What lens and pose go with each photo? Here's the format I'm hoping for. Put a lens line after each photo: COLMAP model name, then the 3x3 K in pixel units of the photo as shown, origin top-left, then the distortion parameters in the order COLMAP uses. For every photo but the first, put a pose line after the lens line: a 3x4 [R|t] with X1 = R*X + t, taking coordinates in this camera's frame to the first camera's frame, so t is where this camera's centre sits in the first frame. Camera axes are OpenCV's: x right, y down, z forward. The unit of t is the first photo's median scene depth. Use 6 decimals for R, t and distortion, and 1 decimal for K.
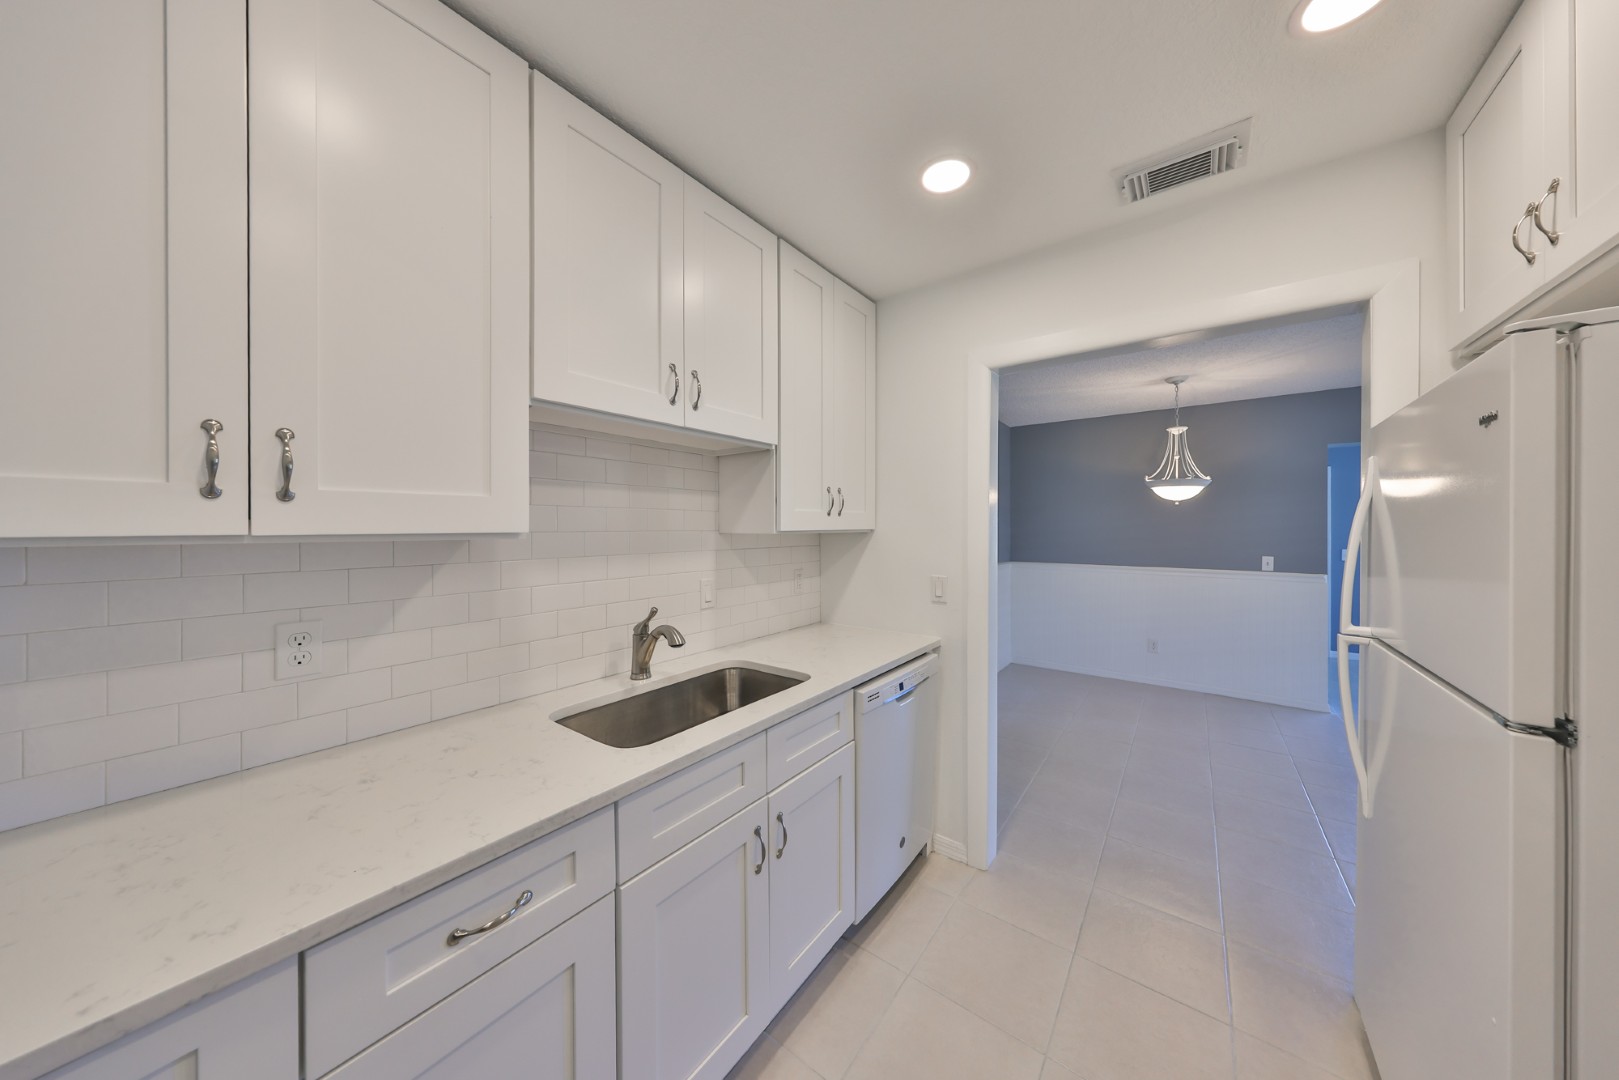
lens RADIAL K [[508.0, 0, 809.3], [0, 508.0, 527.3], [0, 0, 1]] dist [-0.000013, -0.000004]
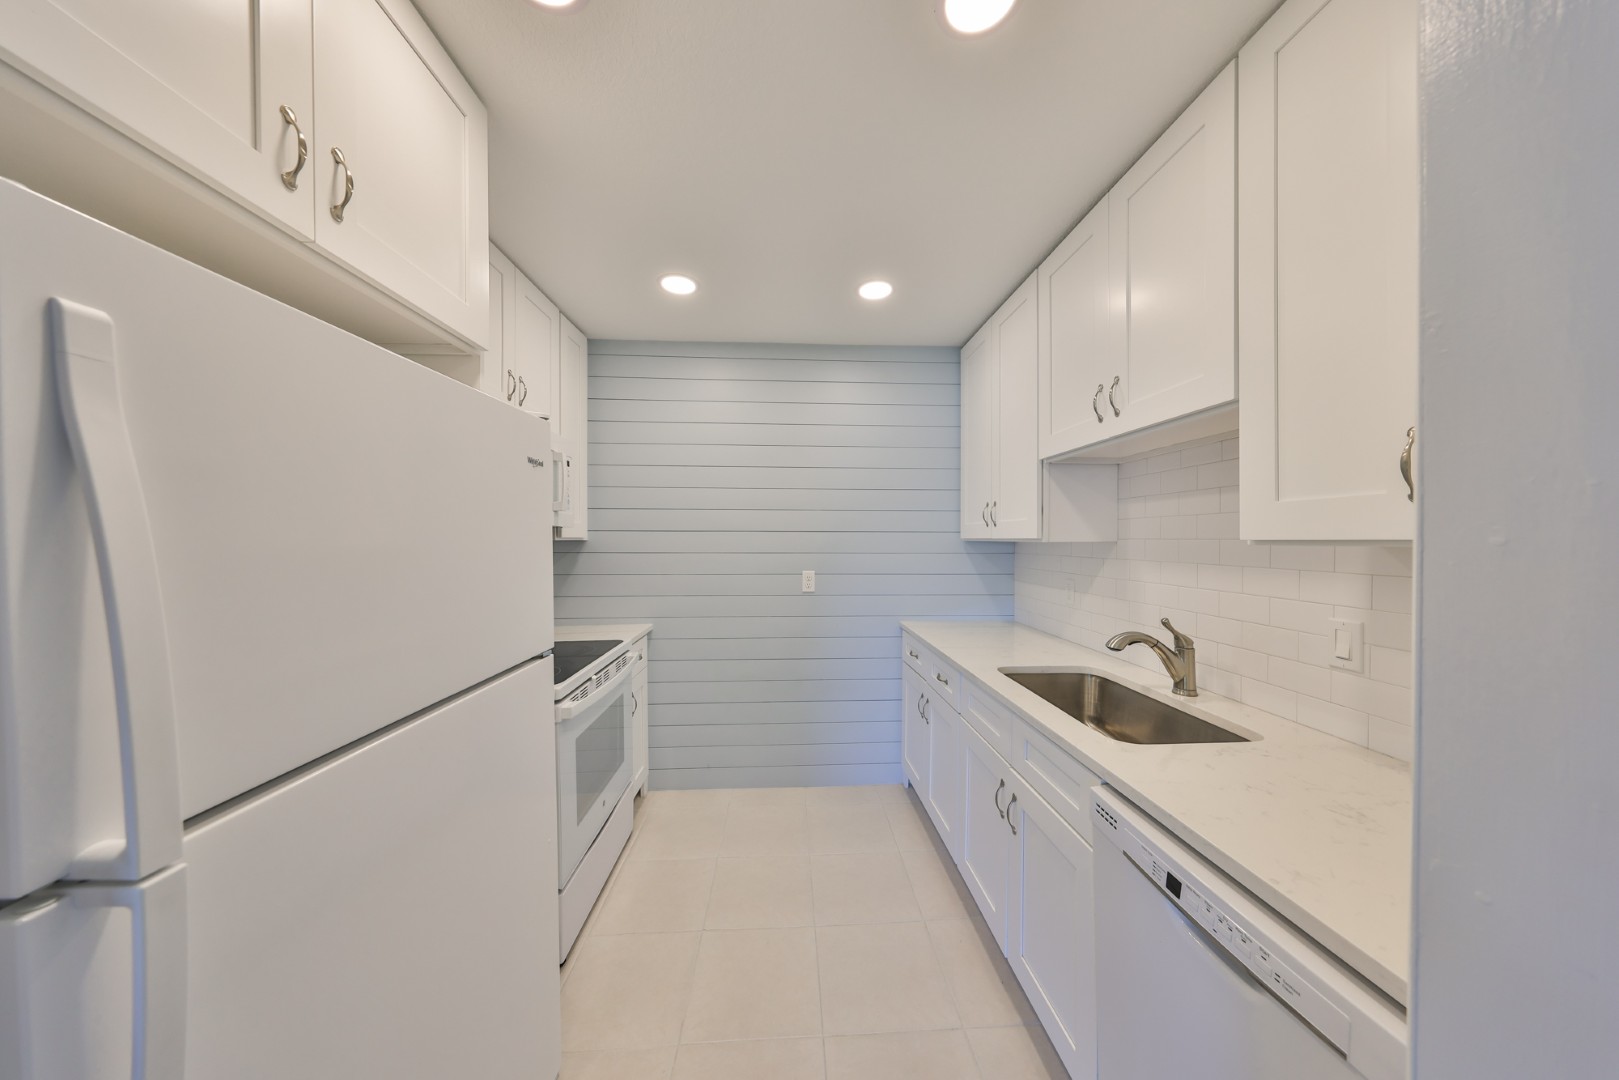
lens RADIAL K [[497.1, 0, 816.1], [0, 497.1, 541.4], [0, 0, 1]] dist [0.000358, 0.000064]
pose [[-0.756669, 0.008973, -0.653736, 0.898719], [0.004129, 0.999951, 0.008945, 0.001177], [0.653785, 0.004069, -0.756669, 1.419762]]
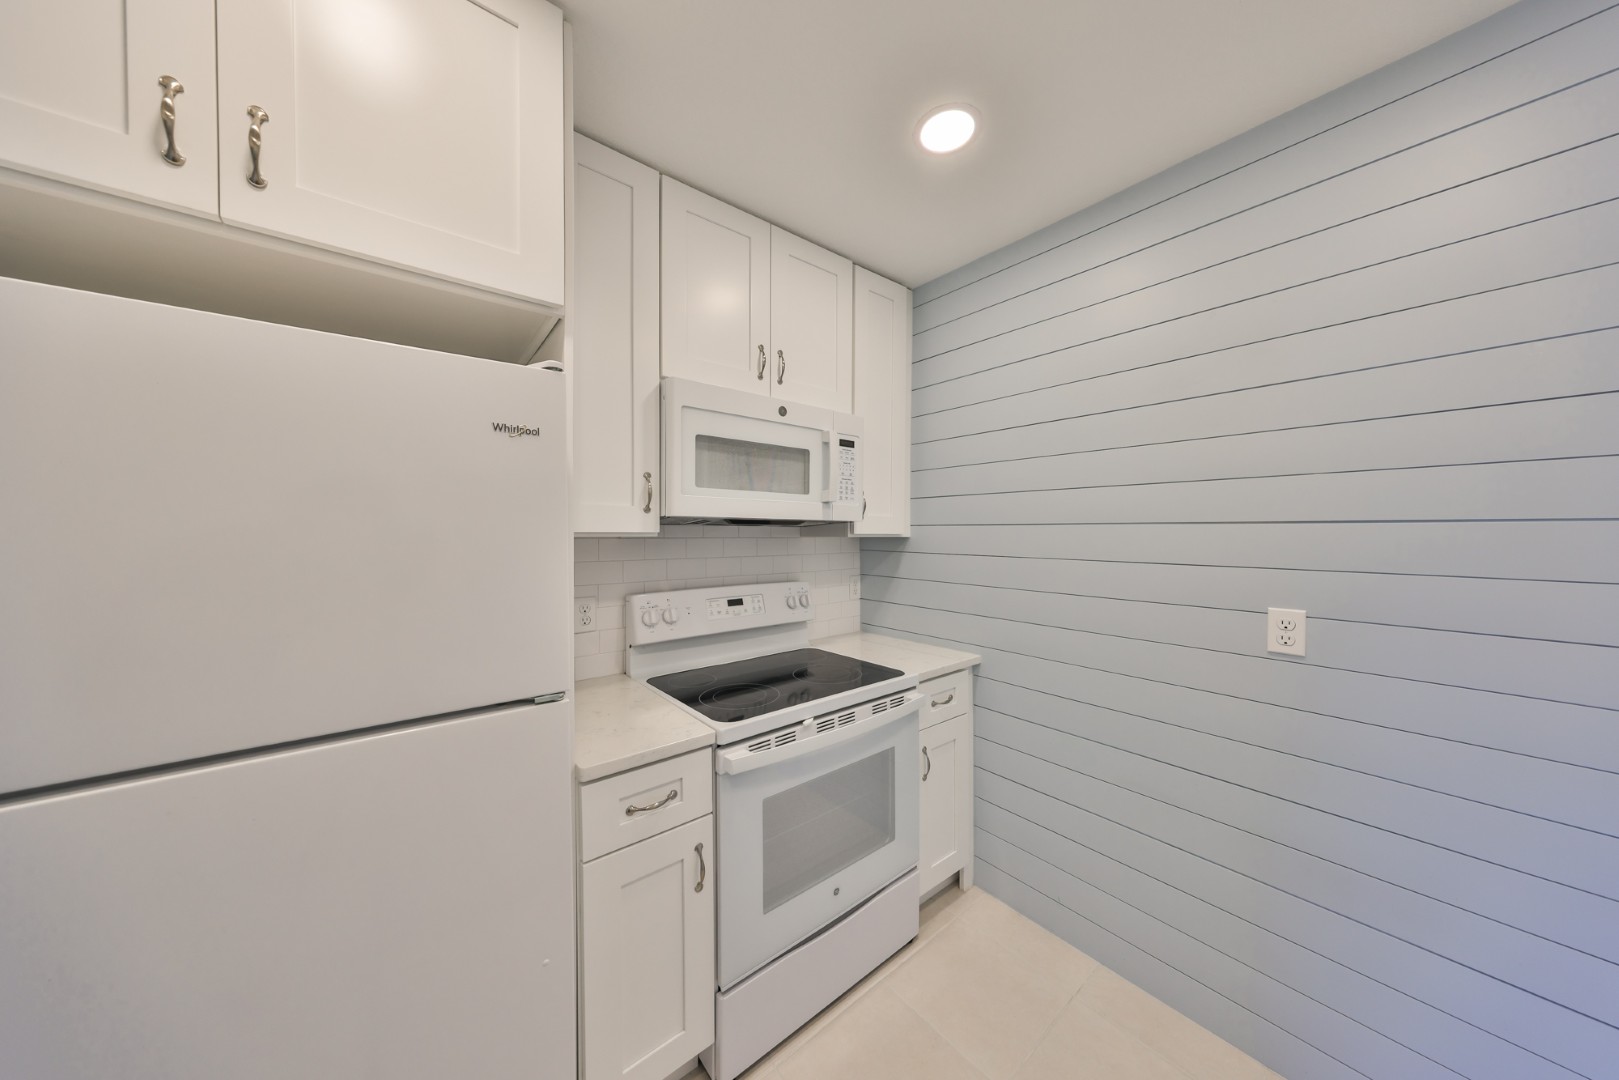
lens RADIAL K [[498.5, 0, 800.2], [0, 498.5, 540.8], [0, 0, 1]] dist [-0.000589, -0.000006]
pose [[-0.968806, -0.000336, 0.247820, 0.281092], [0.002809, 0.999920, 0.012336, 0.000608], [-0.247805, 0.012647, -0.968727, 1.011240]]
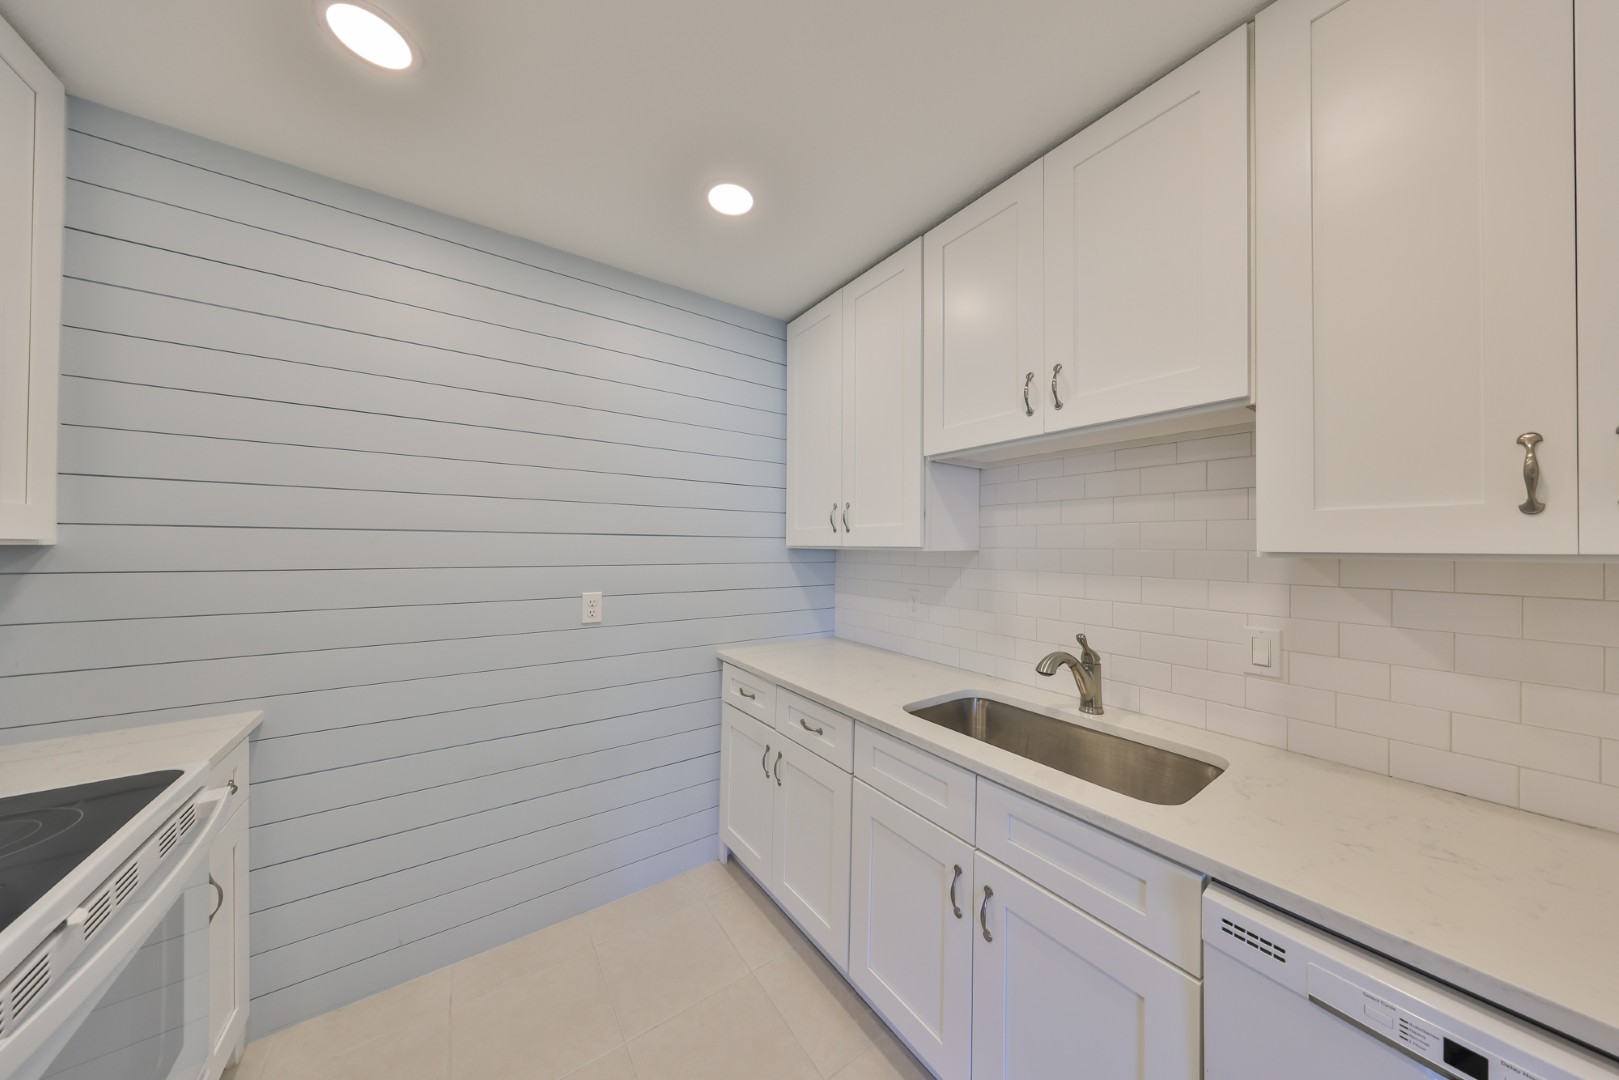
lens RADIAL K [[497.1, 0, 816.1], [0, 497.1, 541.4], [0, 0, 1]] dist [0.000358, 0.000064]
pose [[-0.292995, -0.003124, -0.956109, 0.747572], [-0.005444, 0.999984, -0.001599, -0.001748], [0.956098, 0.004737, -0.293008, 0.896919]]
